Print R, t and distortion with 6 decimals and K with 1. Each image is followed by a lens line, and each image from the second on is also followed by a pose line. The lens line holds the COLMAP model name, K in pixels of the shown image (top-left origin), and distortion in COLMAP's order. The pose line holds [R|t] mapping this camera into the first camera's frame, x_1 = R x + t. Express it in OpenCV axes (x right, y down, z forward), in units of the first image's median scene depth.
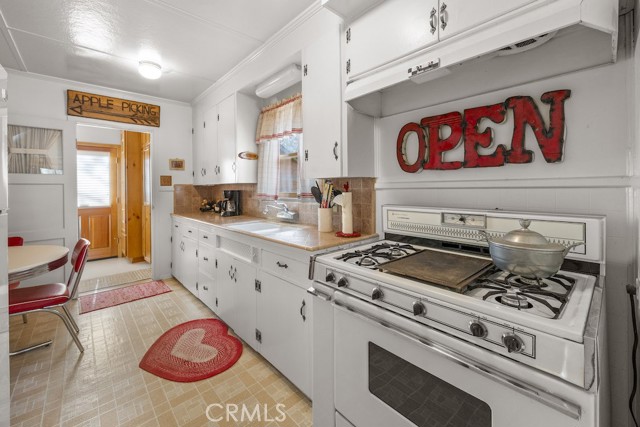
lens RADIAL K [[258.5, 0, 315.0], [0, 258.5, 192.0], [0, 0, 1]] dist [-0.001570, 0.000005]
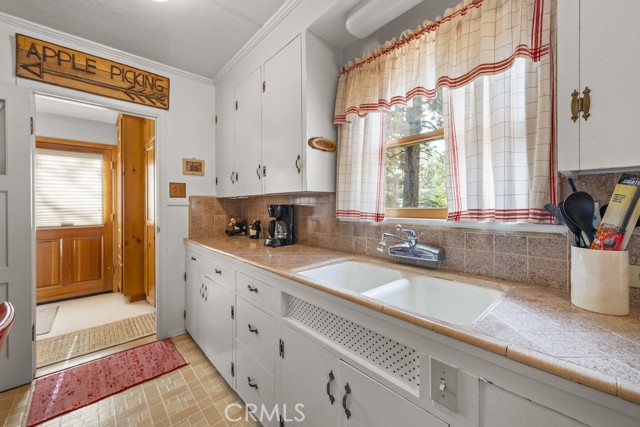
lens RADIAL K [[258.5, 0, 319.5], [0, 258.5, 209.2], [0, 0, 1]] dist [-0.001570, 0.000005]
pose [[0.999956, 0.006849, -0.006361, -0.216104], [-0.006841, 0.999976, 0.001185, 0.003074], [0.006368, -0.001141, 0.999979, 0.351017]]
